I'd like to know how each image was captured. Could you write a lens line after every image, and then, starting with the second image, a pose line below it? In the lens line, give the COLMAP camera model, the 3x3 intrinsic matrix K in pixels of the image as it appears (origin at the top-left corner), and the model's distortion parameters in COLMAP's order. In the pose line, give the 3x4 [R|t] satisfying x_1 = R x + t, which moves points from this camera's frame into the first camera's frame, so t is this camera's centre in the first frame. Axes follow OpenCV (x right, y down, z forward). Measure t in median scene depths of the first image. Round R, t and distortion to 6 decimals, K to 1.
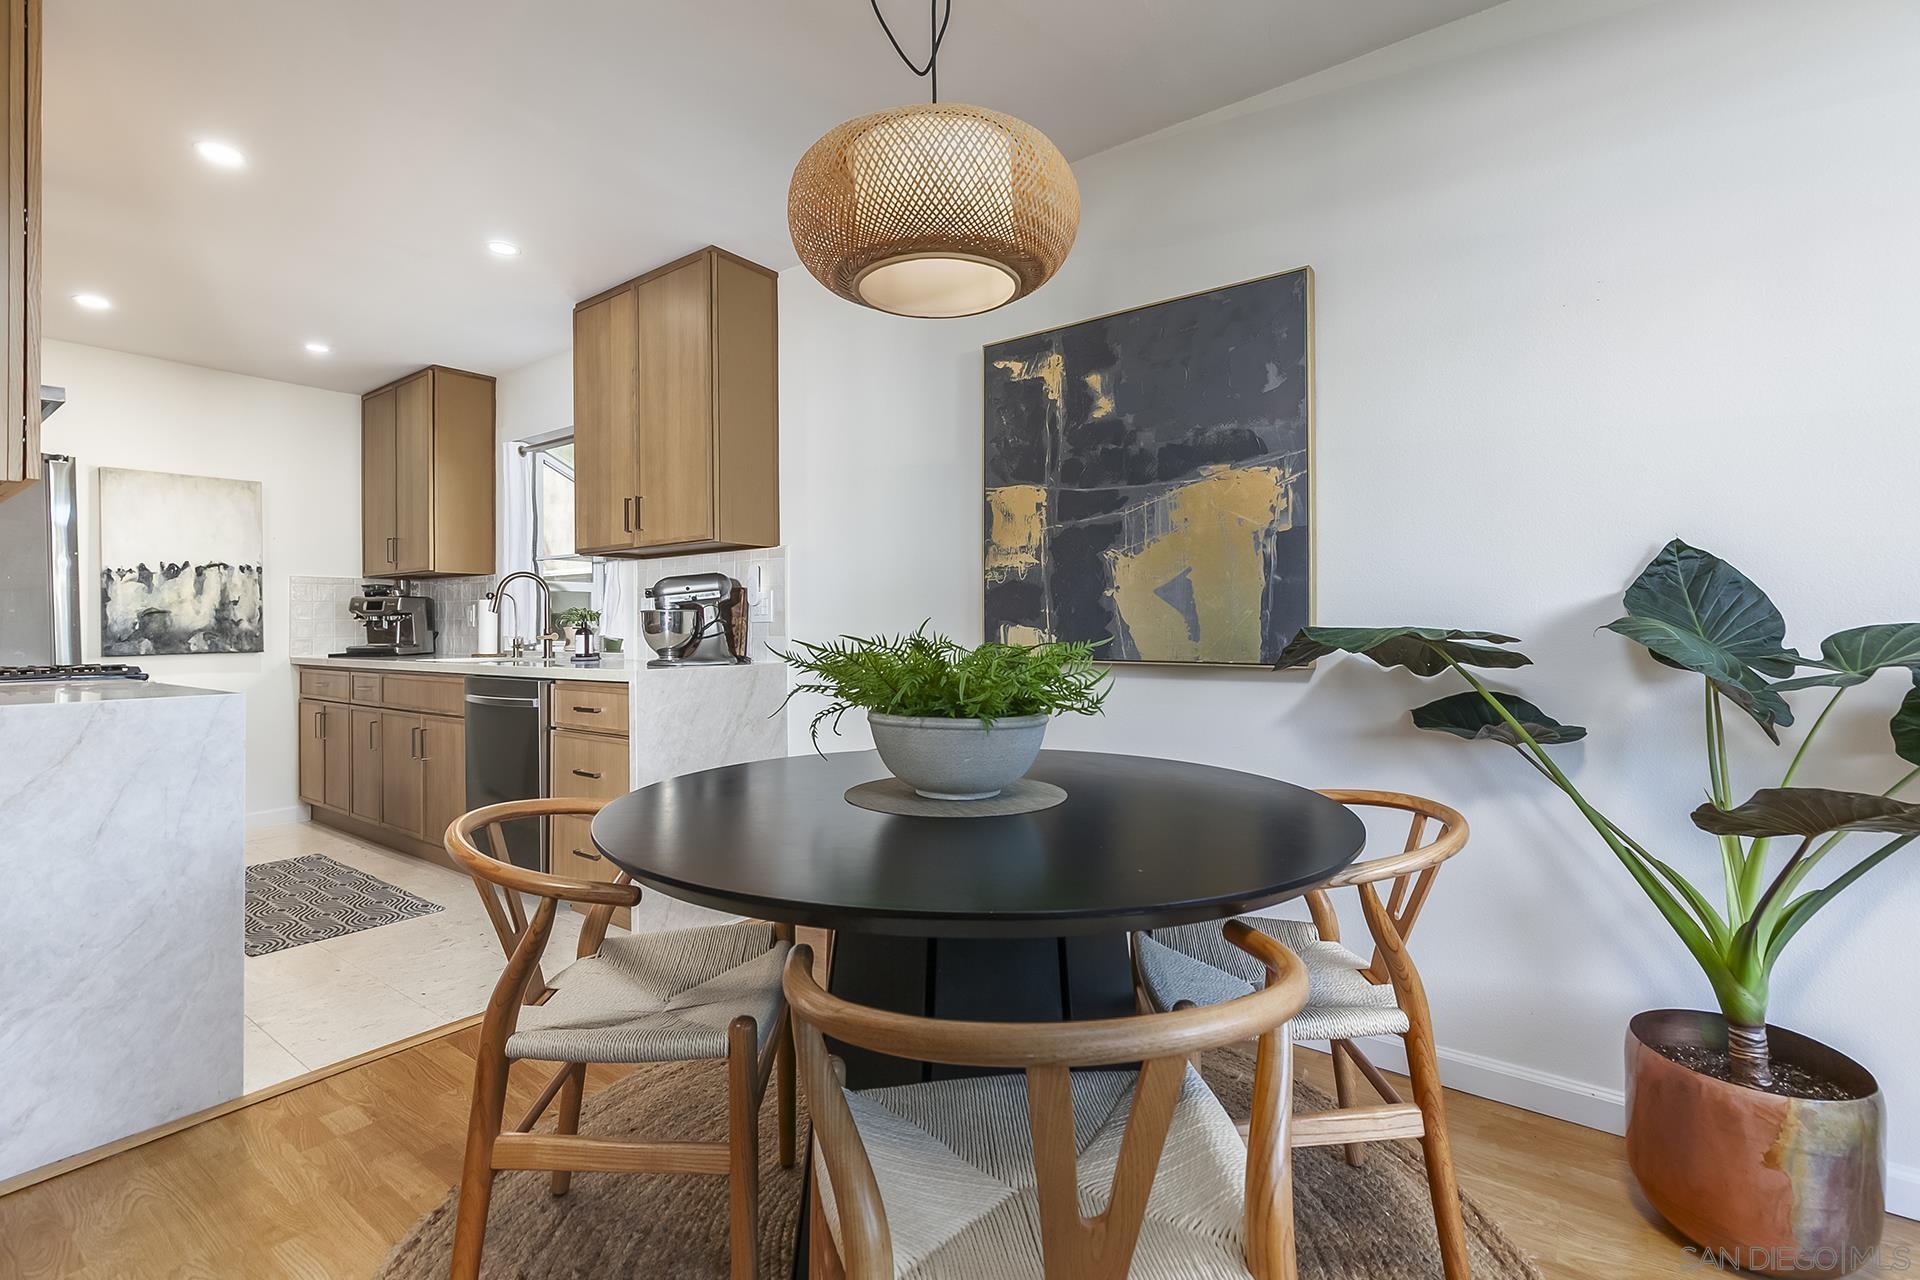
lens RADIAL K [[869.4, 0, 963.0], [0, 869.4, 621.6], [0, 0, 1]] dist [0.008943, -0.000469]
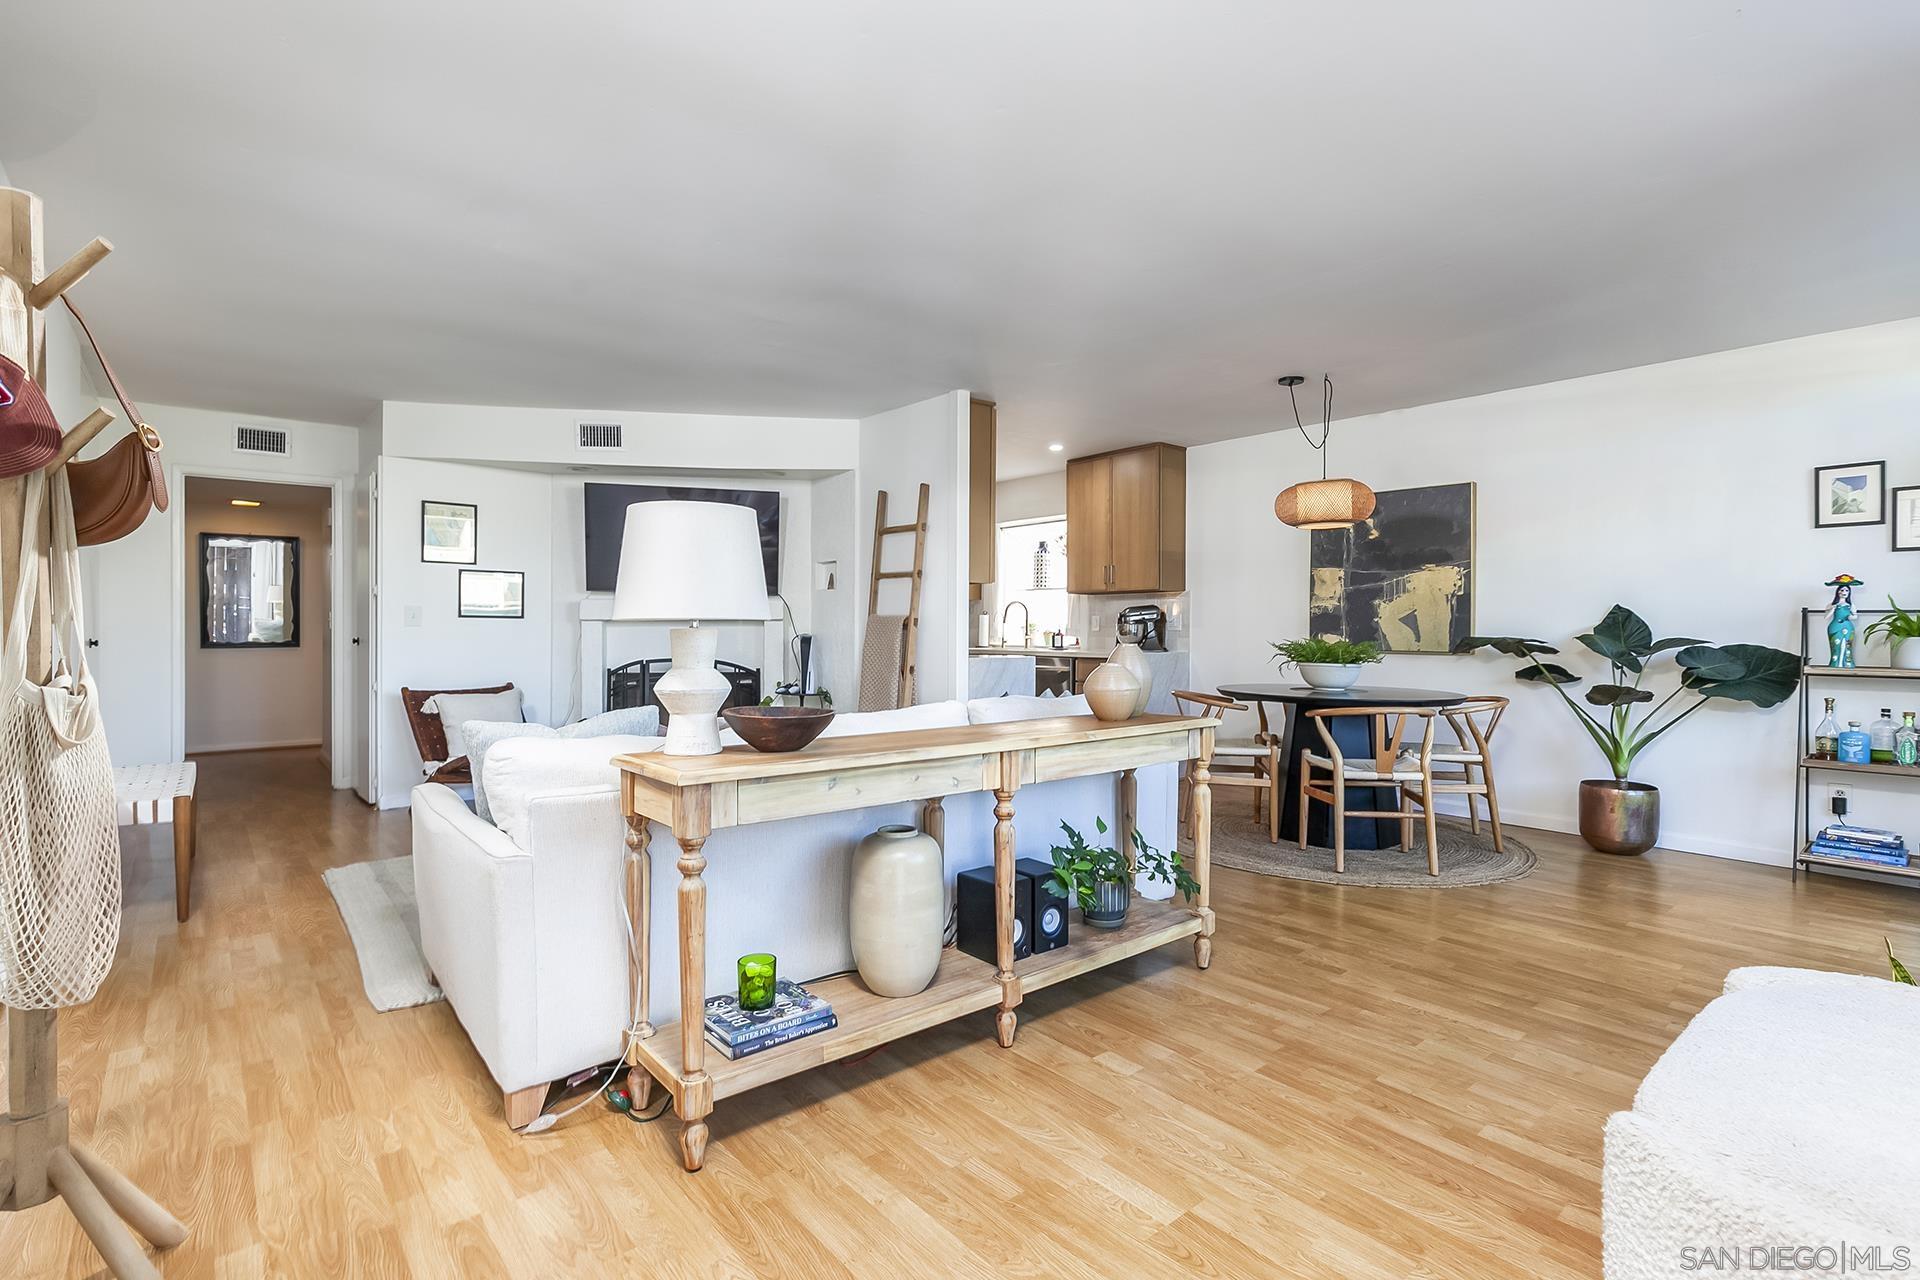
lens RADIAL K [[909.7, 0, 963.0], [0, 909.7, 633.2], [0, 0, 1]] dist [0.002143, 0.000276]
pose [[0.975268, 0.011170, -0.220743, -0.256461], [-0.009113, 0.999905, 0.010335, -0.010311], [0.220837, -0.008068, 0.975277, -1.103614]]
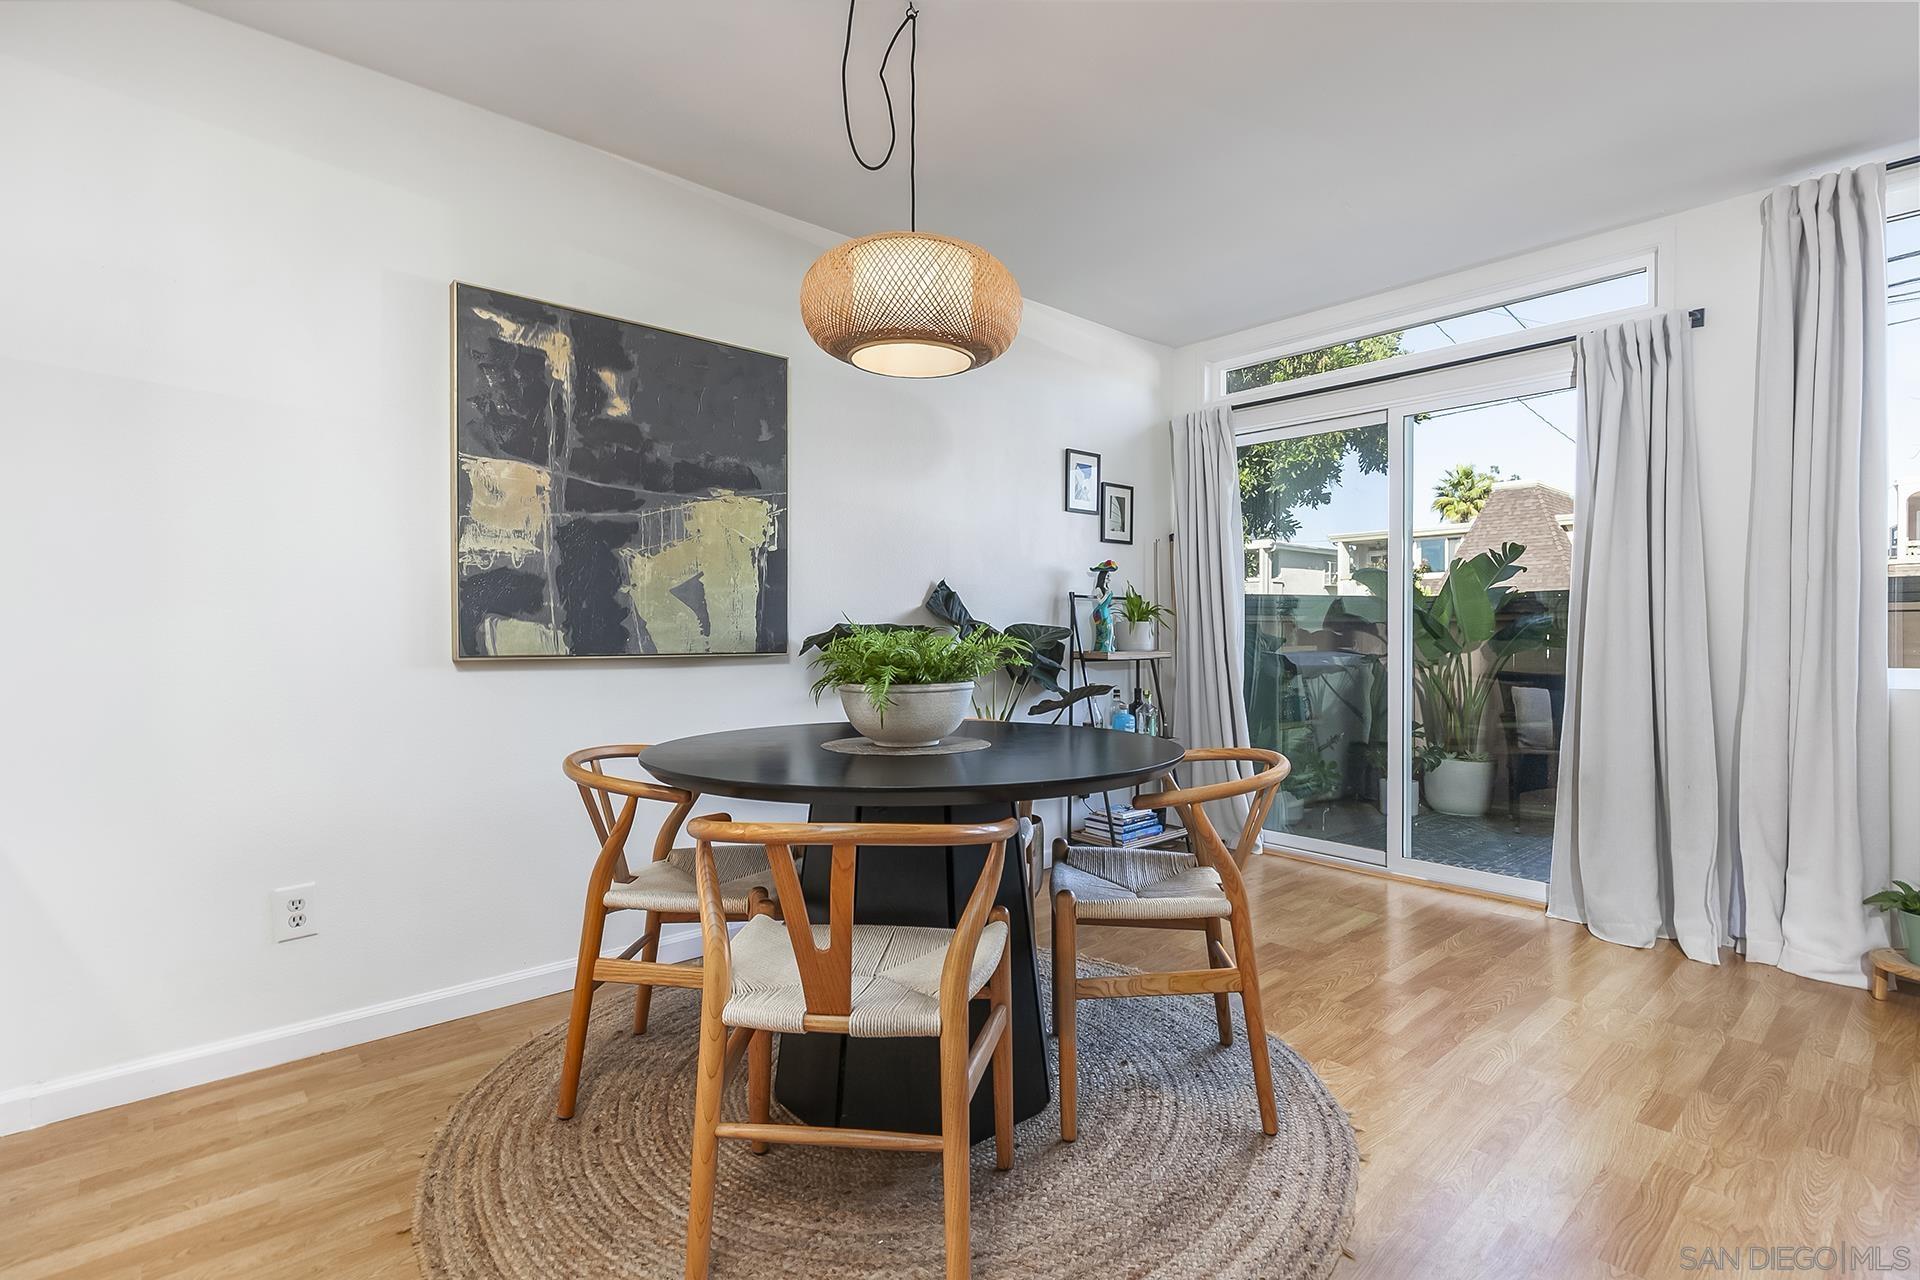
lens RADIAL K [[909.7, 0, 963.0], [0, 909.7, 633.2], [0, 0, 1]] dist [0.002143, 0.000276]
pose [[0.183506, 0.001714, 0.983017, -0.624204], [-0.006862, 0.999976, -0.000463, 0.012787], [-0.982995, -0.006661, 0.183514, 0.308621]]
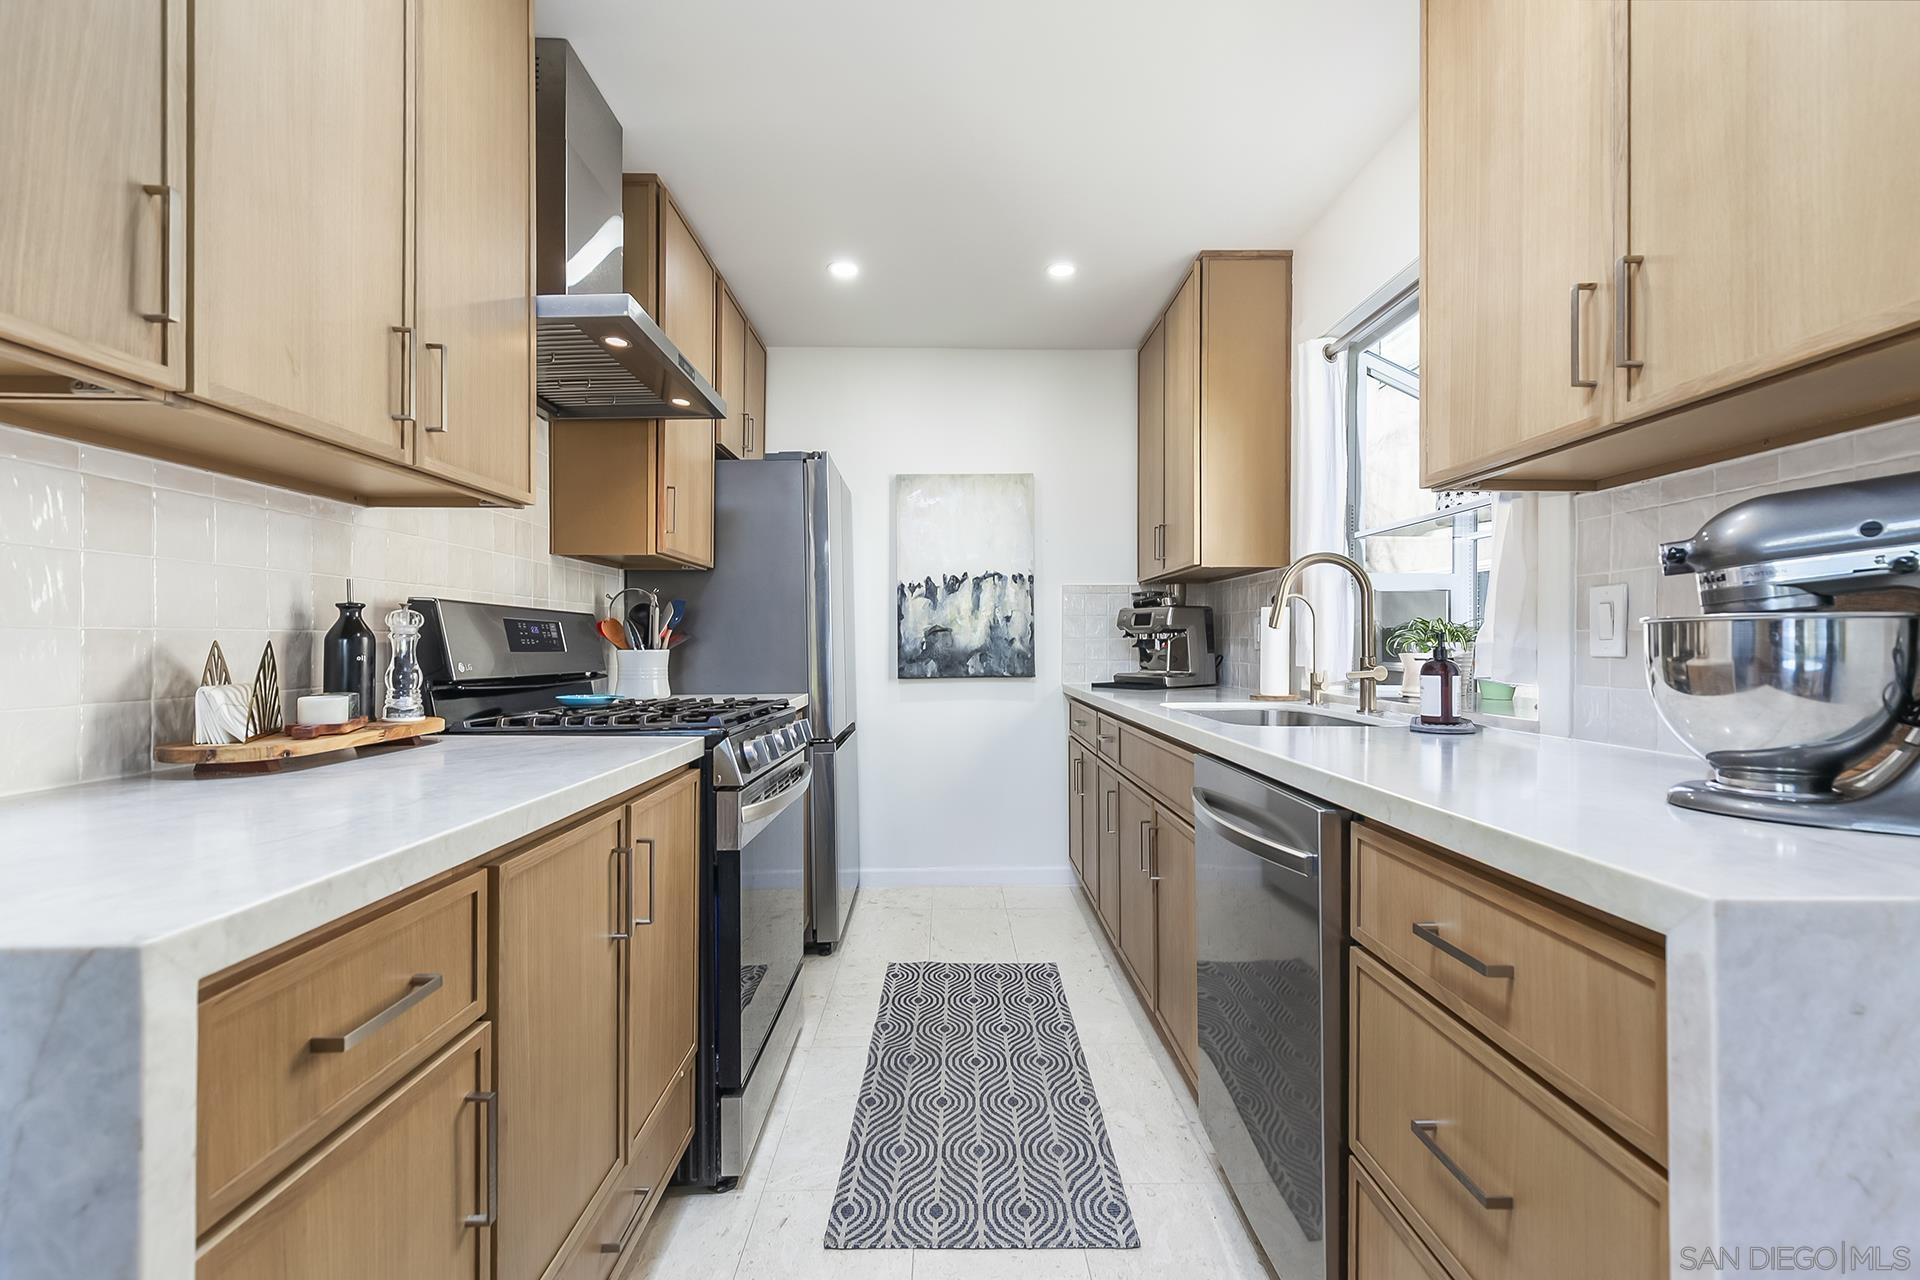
lens RADIAL K [[864.9, 0, 962.9], [0, 864.9, 643.3], [0, 0, 1]] dist [0.013783, -0.005387]
pose [[0.616474, 0.005674, -0.787355, -0.281373], [0.001432, 0.999964, 0.008327, -0.006685], [0.787374, -0.006261, 0.616443, 0.635699]]
